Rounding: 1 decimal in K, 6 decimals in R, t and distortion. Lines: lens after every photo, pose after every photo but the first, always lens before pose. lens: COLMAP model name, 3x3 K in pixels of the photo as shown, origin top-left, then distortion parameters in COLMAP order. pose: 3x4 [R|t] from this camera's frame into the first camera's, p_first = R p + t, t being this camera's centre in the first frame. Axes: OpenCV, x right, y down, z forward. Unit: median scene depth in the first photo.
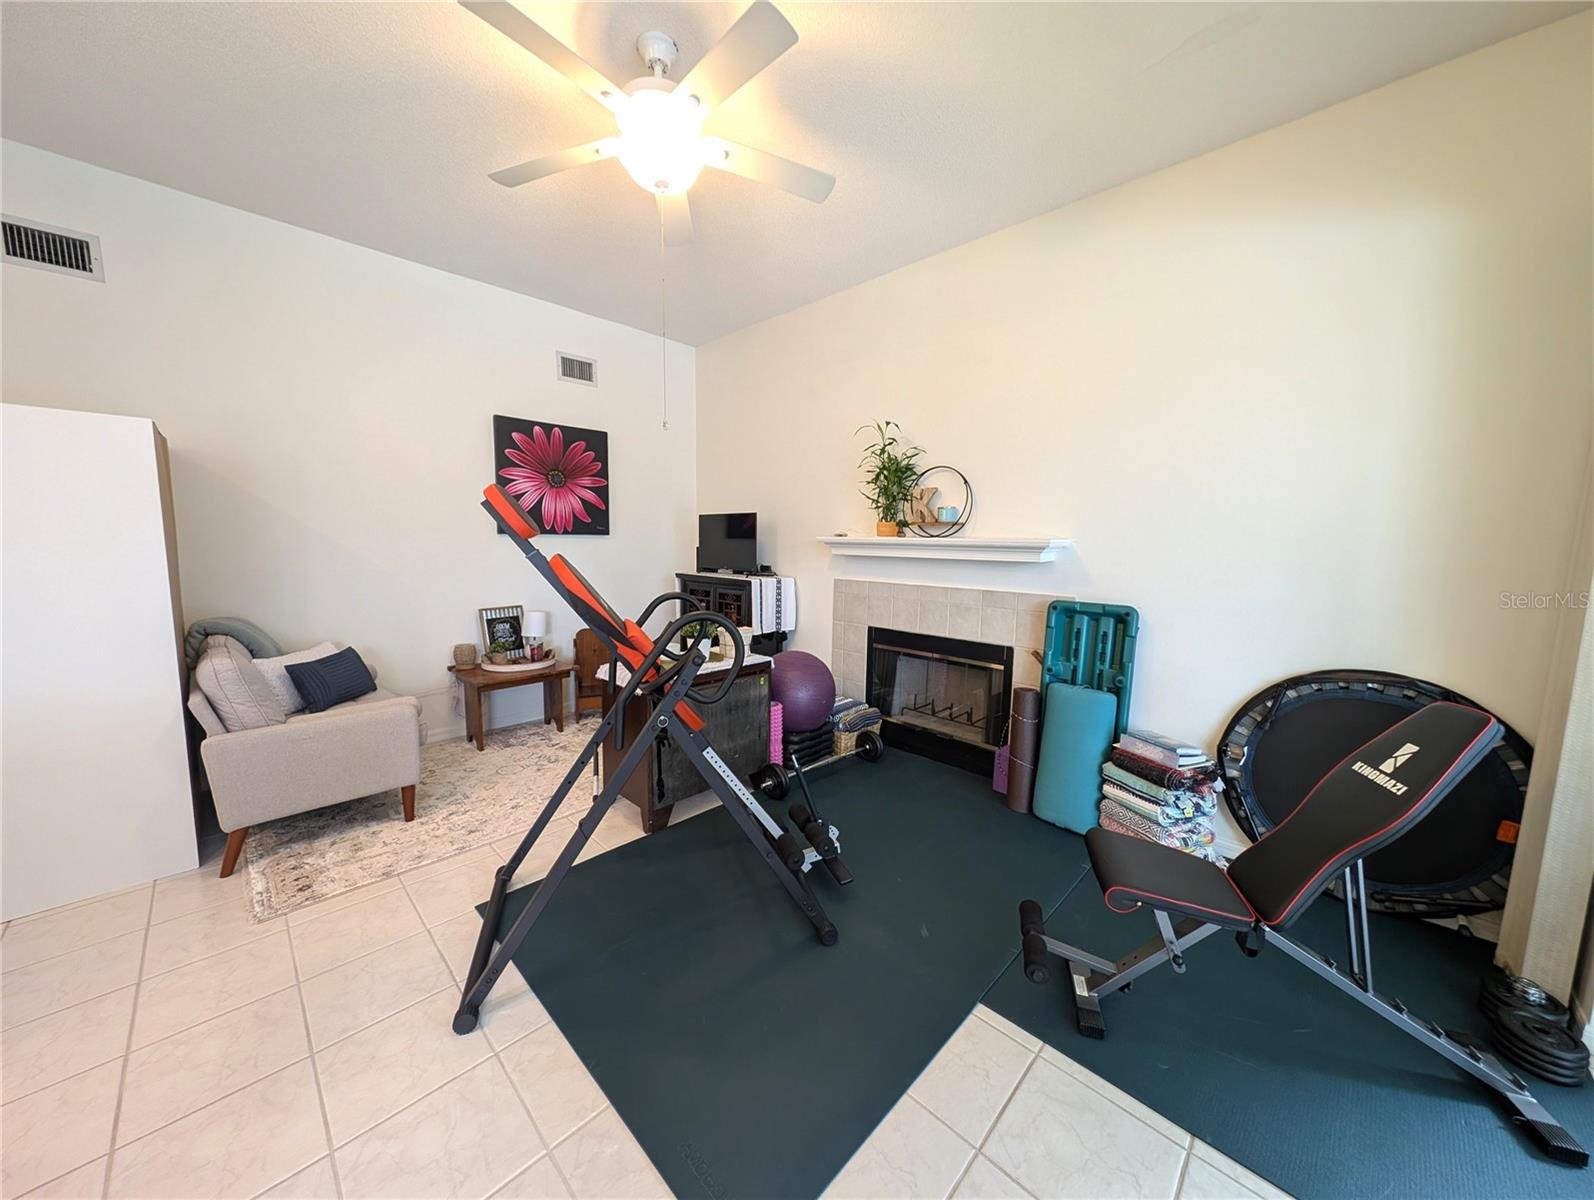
lens RADIAL K [[559.1, 0, 798.2], [0, 559.1, 605.6], [0, 0, 1]] dist [0.005456, -0.001272]
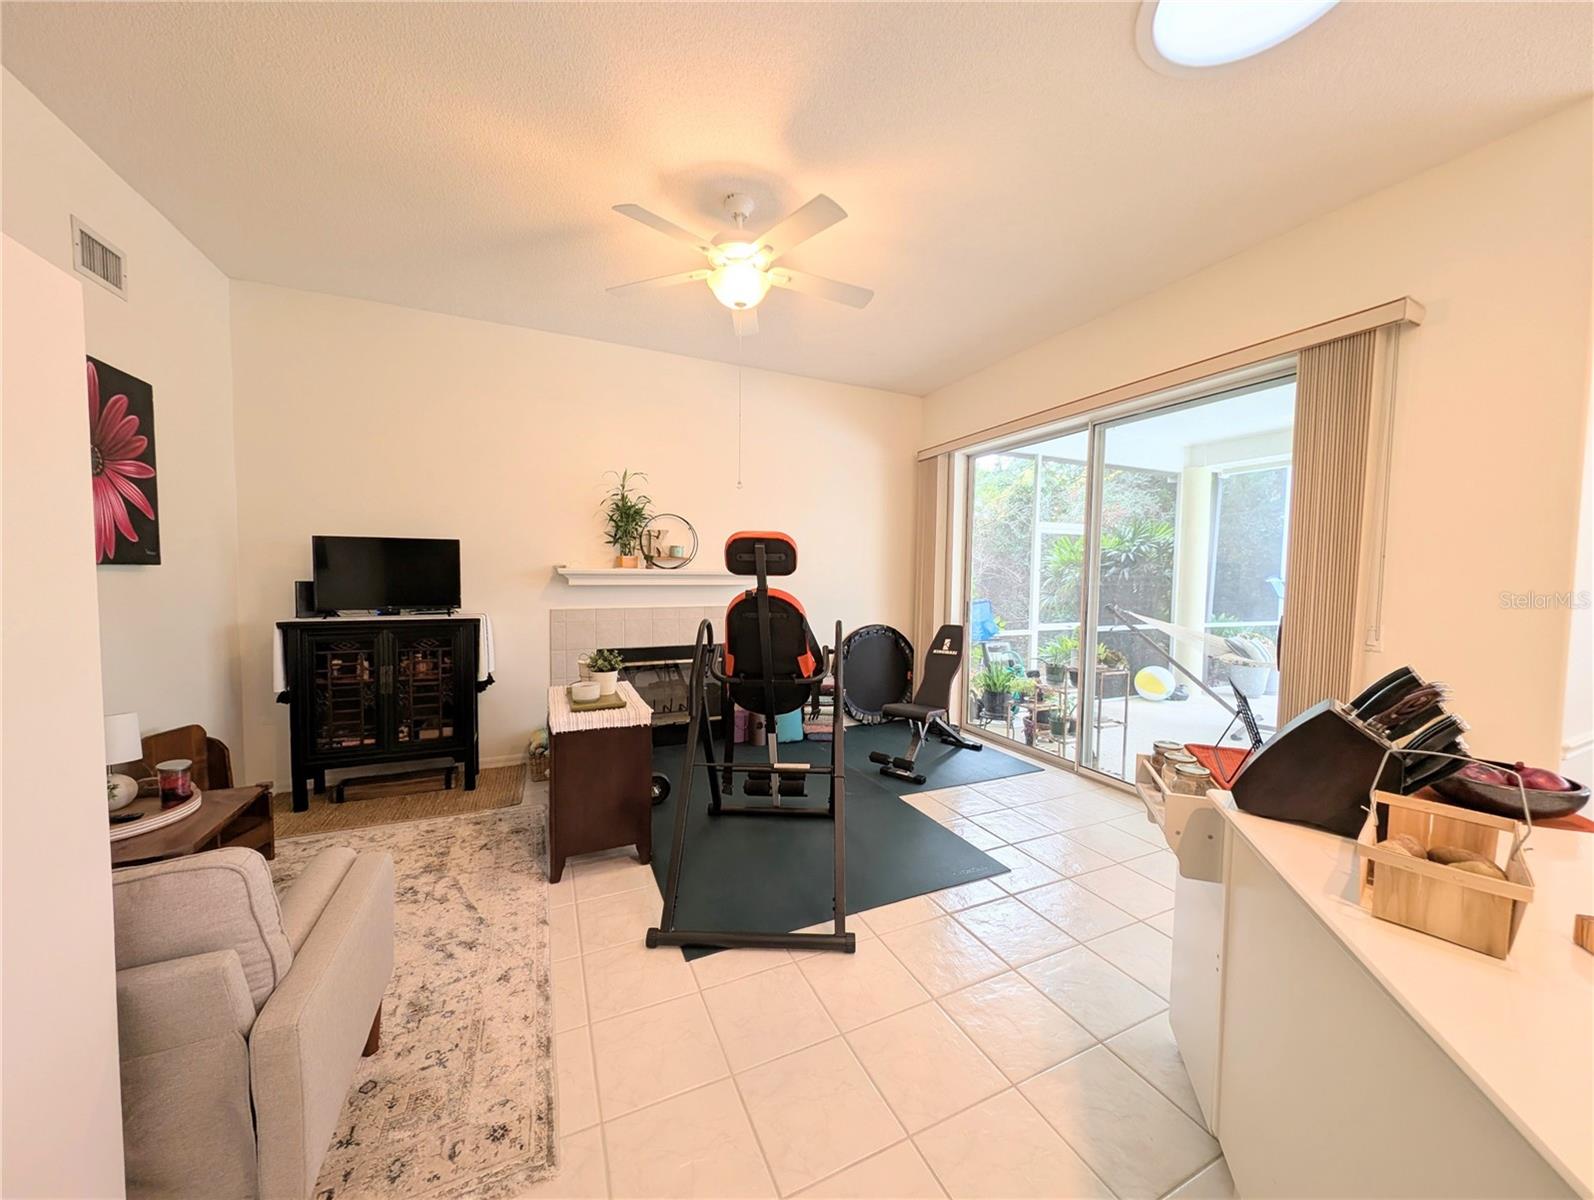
lens RADIAL K [[559.1, 0, 799.3], [0, 559.1, 600.9], [0, 0, 1]] dist [0.005456, -0.001272]
pose [[0.360932, -0.061094, 0.930589, -0.706175], [0.101782, 0.994472, 0.025812, -0.042715], [-0.927021, 0.085401, 0.365155, 0.215193]]
